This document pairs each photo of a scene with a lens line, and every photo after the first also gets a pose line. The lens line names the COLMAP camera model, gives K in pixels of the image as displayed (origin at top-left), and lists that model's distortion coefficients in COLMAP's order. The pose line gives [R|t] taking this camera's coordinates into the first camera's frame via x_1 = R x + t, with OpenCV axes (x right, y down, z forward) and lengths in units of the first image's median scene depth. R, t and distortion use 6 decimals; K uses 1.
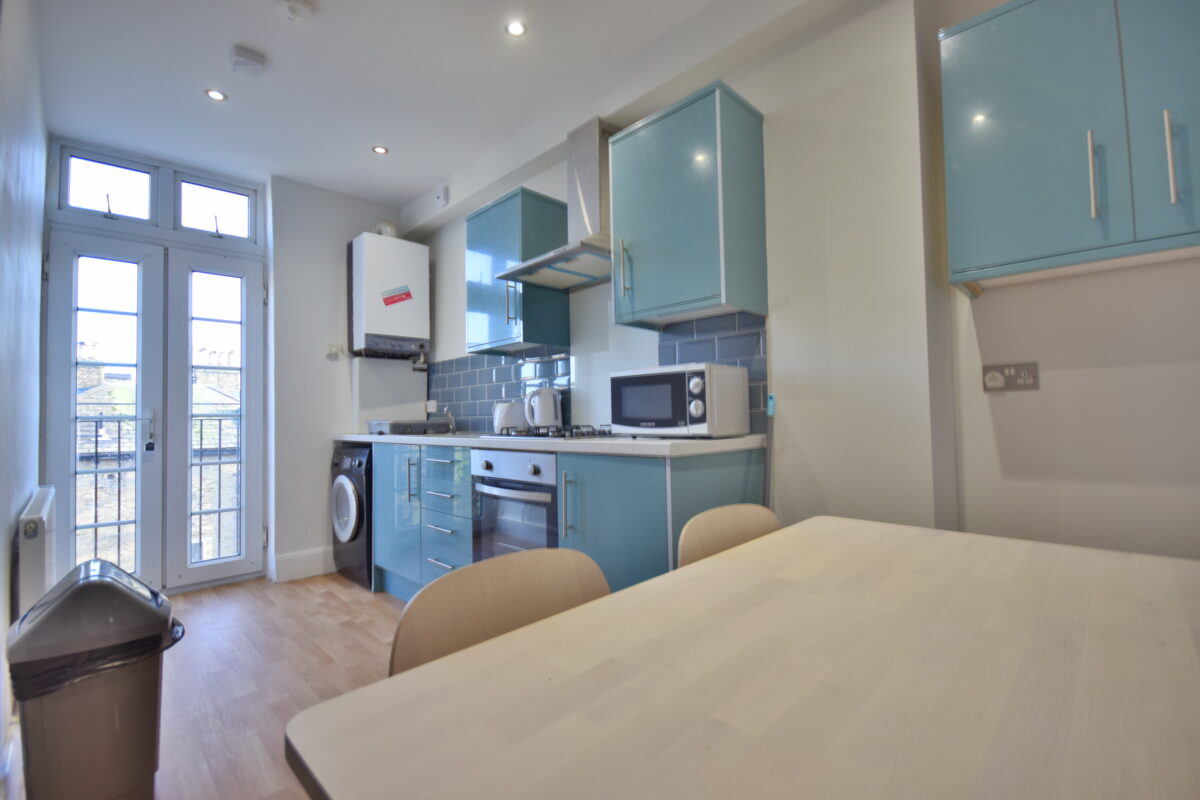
lens RADIAL K [[530.5, 0, 600.0], [0, 530.5, 400.0], [0, 0, 1]] dist [-0.002724, -0.000316]
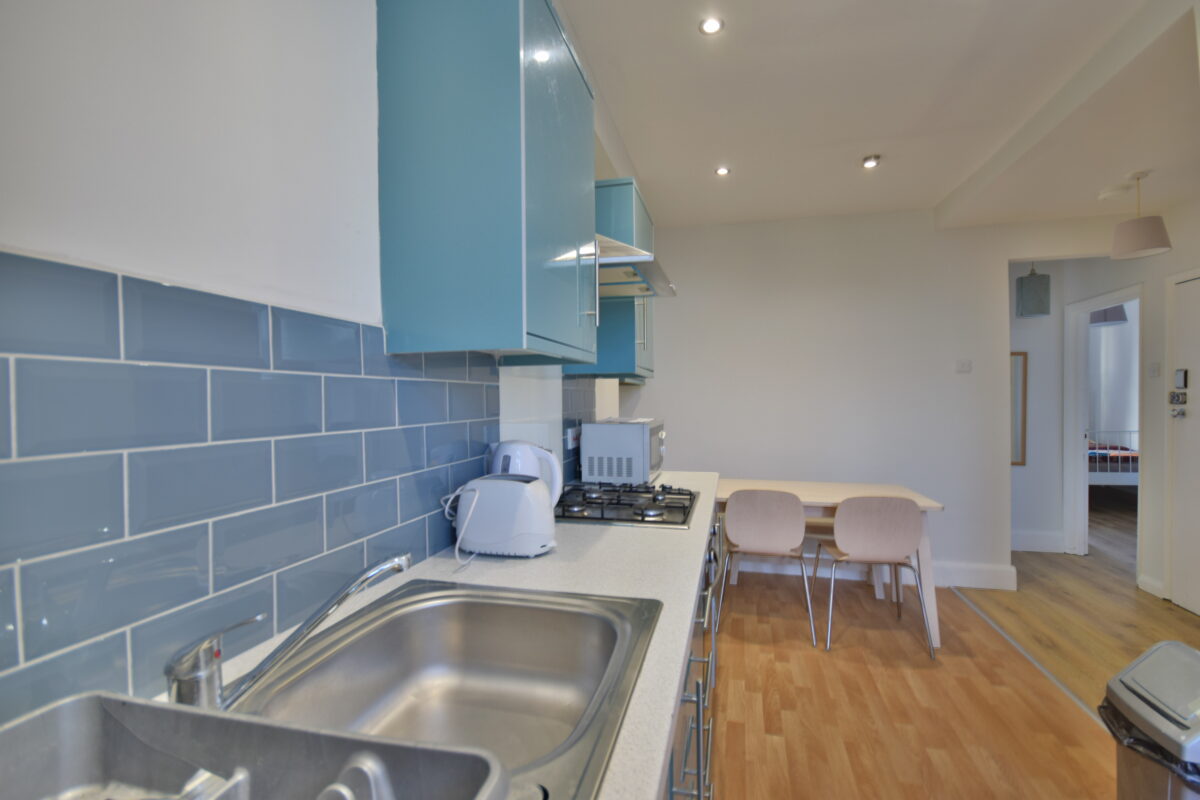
lens RADIAL K [[530.5, 0, 600.0], [0, 530.5, 400.0], [0, 0, 1]] dist [-0.002724, -0.000316]
pose [[-0.511463, 0.061460, 0.857104, -1.073298], [0.038927, 0.998072, -0.048339, -0.030819], [-0.858423, 0.008640, -0.512870, 1.626913]]
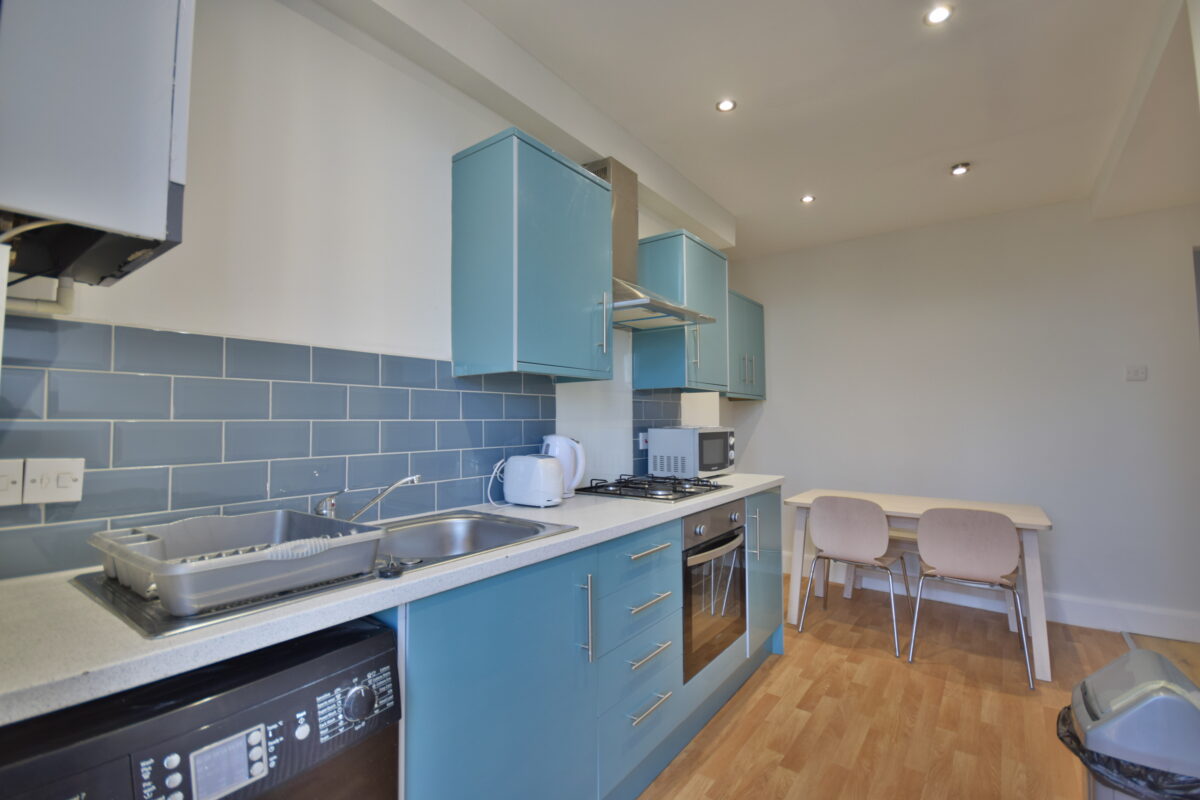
lens RADIAL K [[530.4, 0, 595.1], [0, 530.4, 404.2], [0, 0, 1]] dist [0.000724, -0.000152]
pose [[-0.140717, 0.091602, 0.985803, -1.331280], [0.012810, 0.995796, -0.090702, 0.006380], [-0.989967, -0.000135, -0.141299, 1.485502]]
